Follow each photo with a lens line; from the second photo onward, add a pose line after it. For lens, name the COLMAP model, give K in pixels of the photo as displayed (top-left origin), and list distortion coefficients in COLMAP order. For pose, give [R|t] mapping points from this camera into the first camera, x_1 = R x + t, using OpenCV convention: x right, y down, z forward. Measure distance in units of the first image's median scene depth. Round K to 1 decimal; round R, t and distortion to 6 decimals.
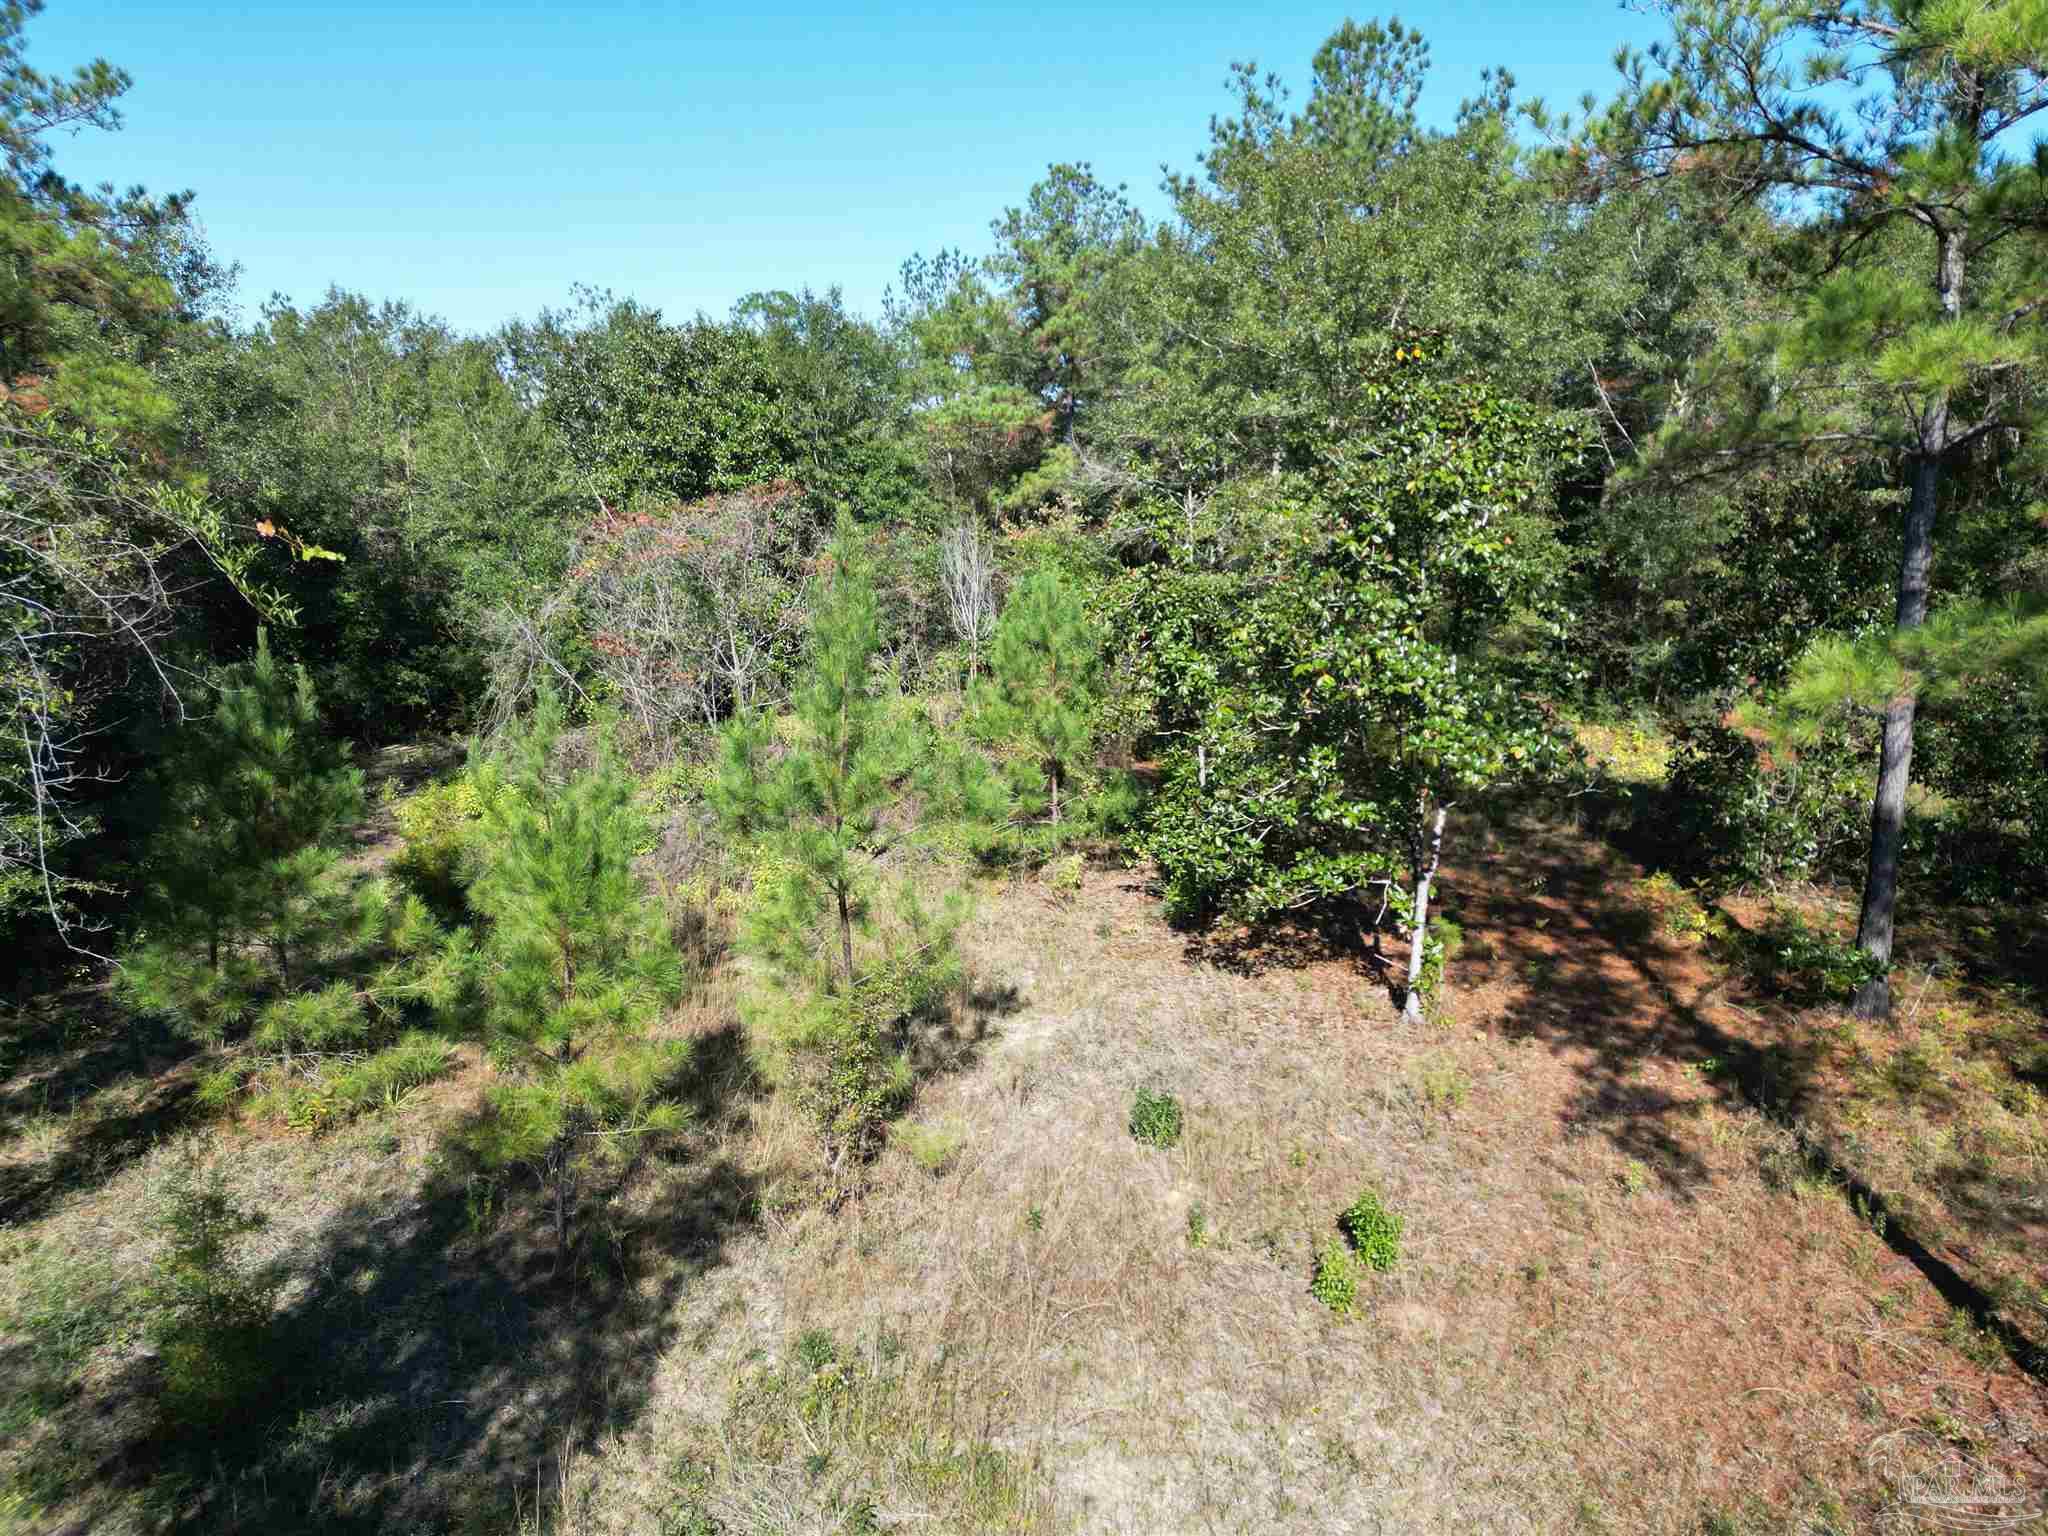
lens RADIAL K [[1429.2, 0, 1024.0], [0, 1429.2, 768.0], [0, 0, 1]] dist [0.056628, -0.001530]
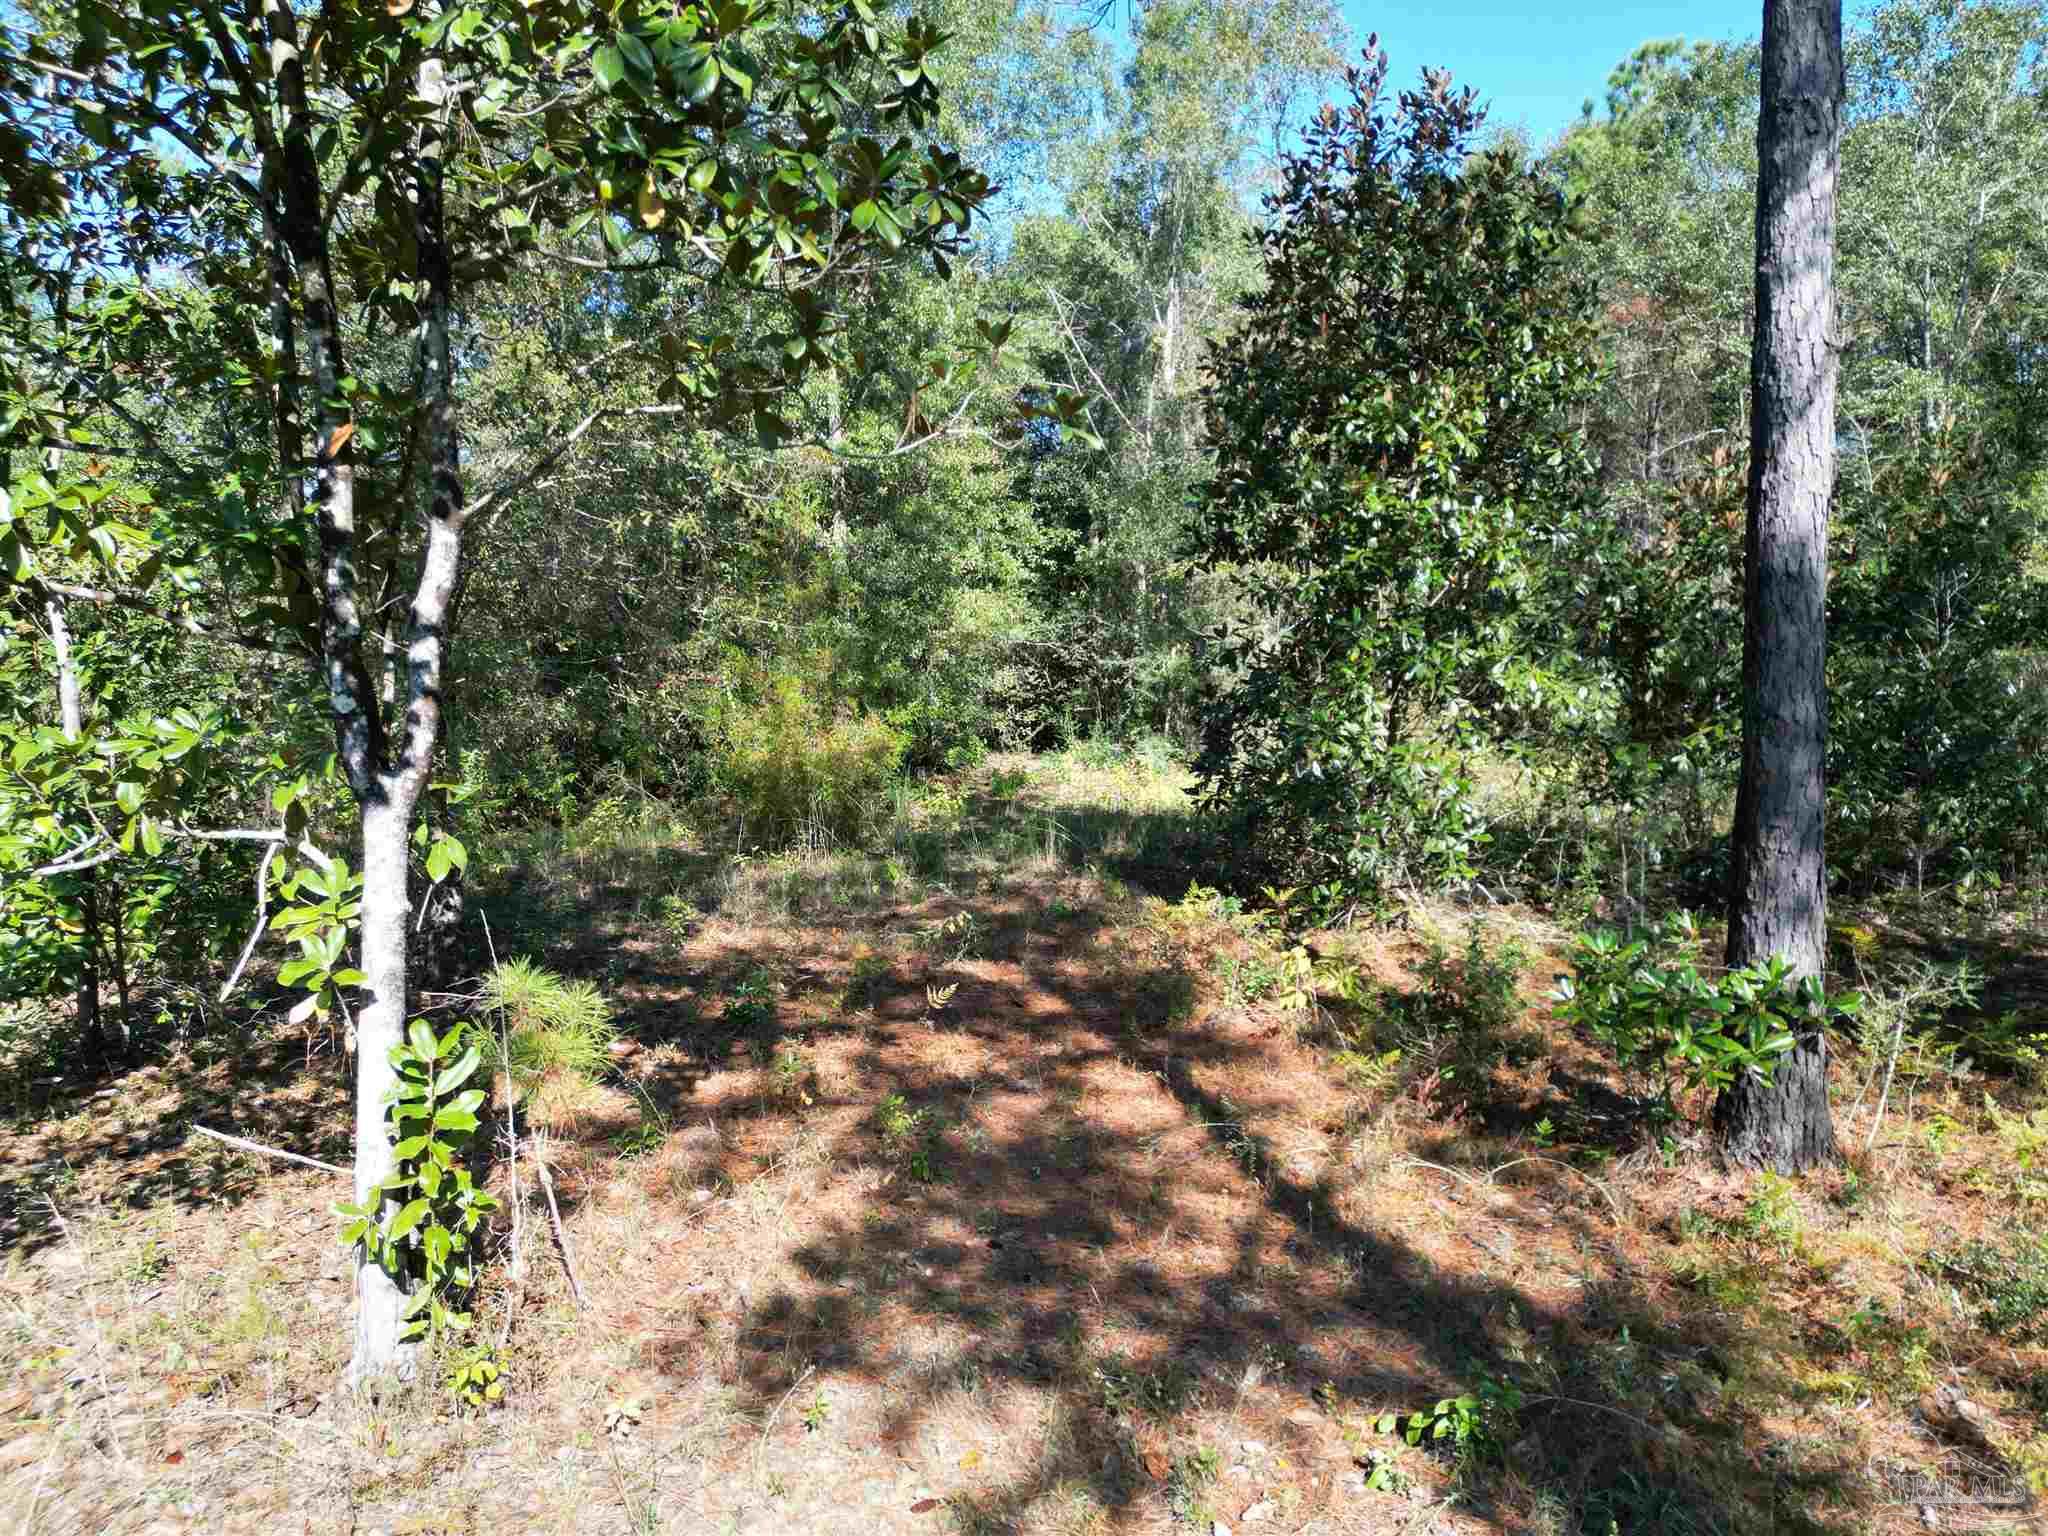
lens RADIAL K [[1429.2, 0, 1024.0], [0, 1429.2, 768.0], [0, 0, 1]] dist [0.056628, -0.001530]
pose [[0.950629, -0.023621, 0.309431, 0.281077], [0.063140, 0.990965, -0.118331, 0.099576], [-0.303840, 0.132026, 0.943531, 0.663159]]
